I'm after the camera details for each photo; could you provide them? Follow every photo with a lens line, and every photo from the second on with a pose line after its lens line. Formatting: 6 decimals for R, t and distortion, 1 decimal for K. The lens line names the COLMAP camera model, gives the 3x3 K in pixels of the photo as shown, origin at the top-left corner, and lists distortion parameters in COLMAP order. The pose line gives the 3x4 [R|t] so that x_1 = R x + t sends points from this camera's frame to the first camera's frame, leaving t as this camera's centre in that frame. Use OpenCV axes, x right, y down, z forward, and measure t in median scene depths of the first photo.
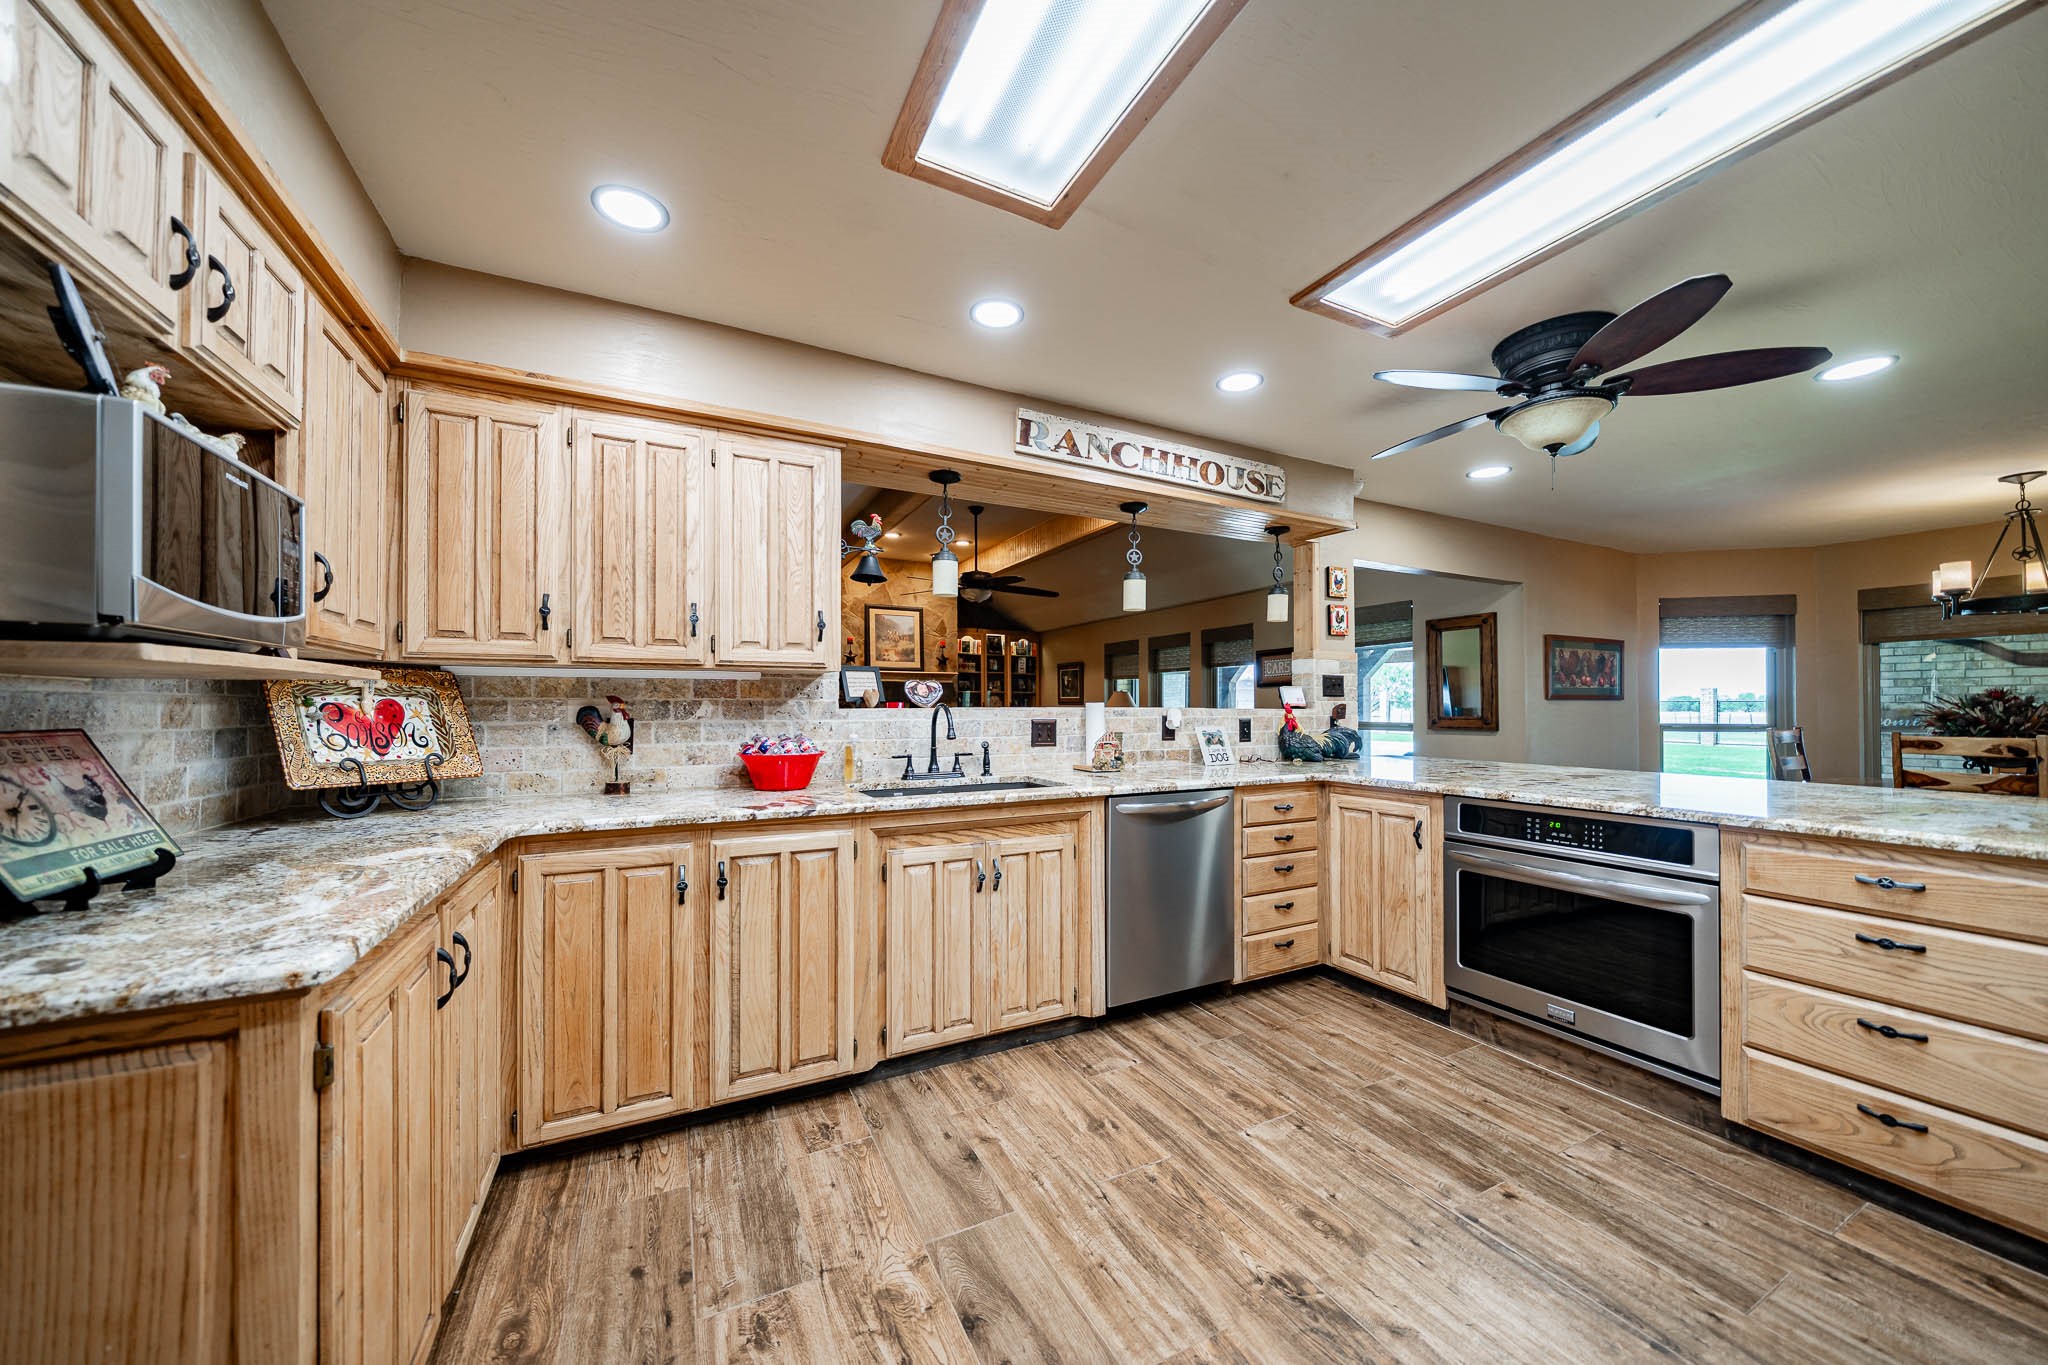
lens RADIAL K [[720.3, 0, 1042.8], [0, 720.3, 694.7], [0, 0, 1]] dist [-0.007179, -0.000044]
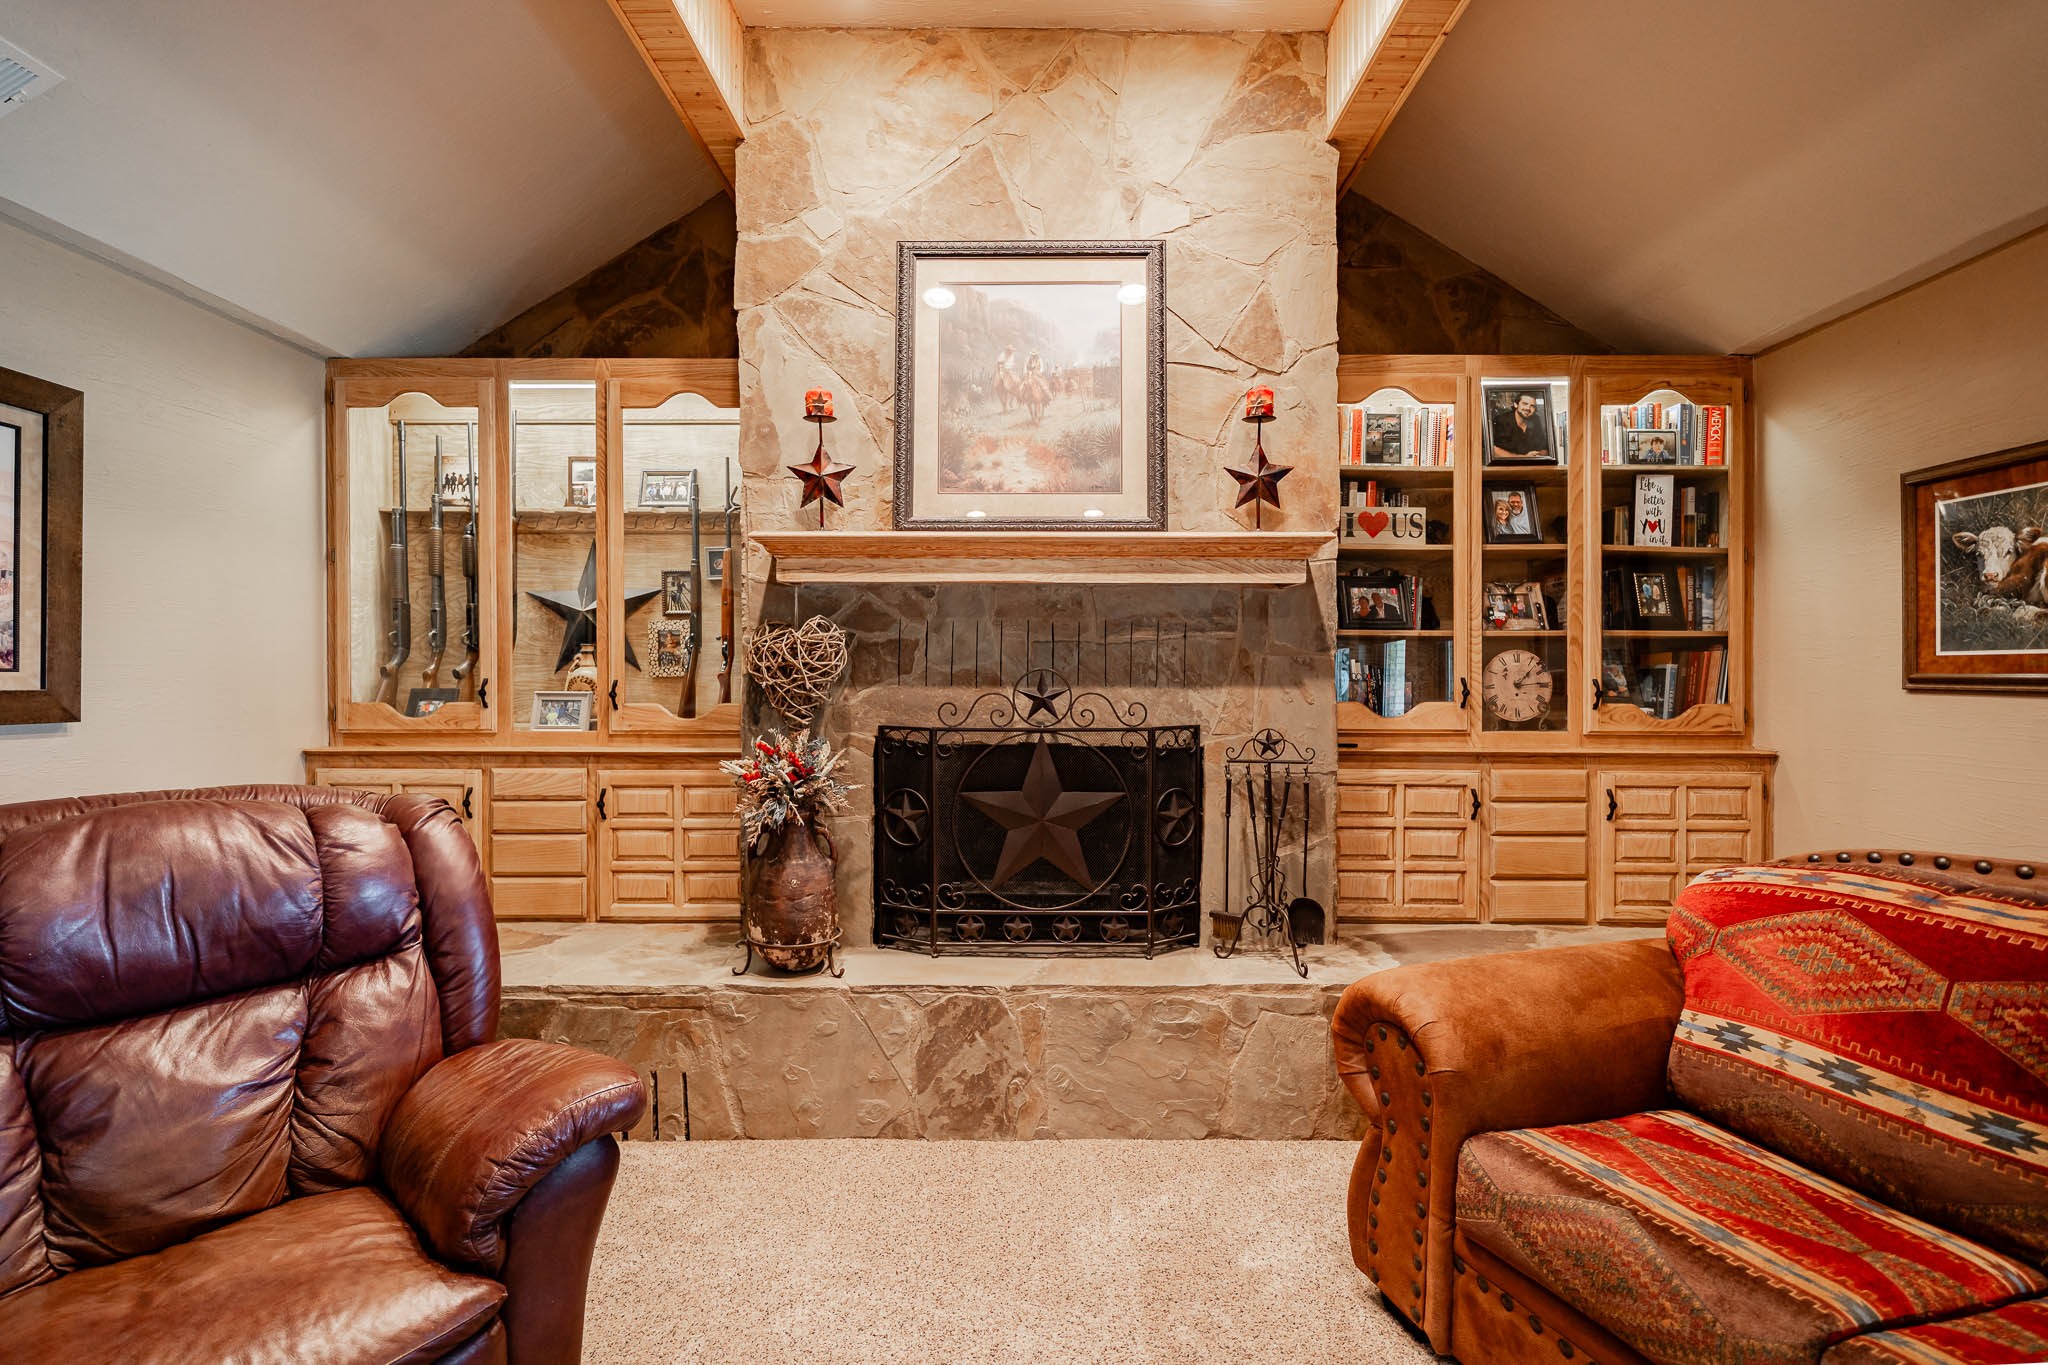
lens RADIAL K [[901.0, 0, 1015.3], [0, 901.0, 681.0], [0, 0, 1]] dist [0.001983, -0.000503]
pose [[0.870055, 0.002227, -0.492950, -0.067589], [0.008583, 0.999770, 0.019666, 0.005183], [0.492880, -0.021342, 0.869836, 0.698231]]
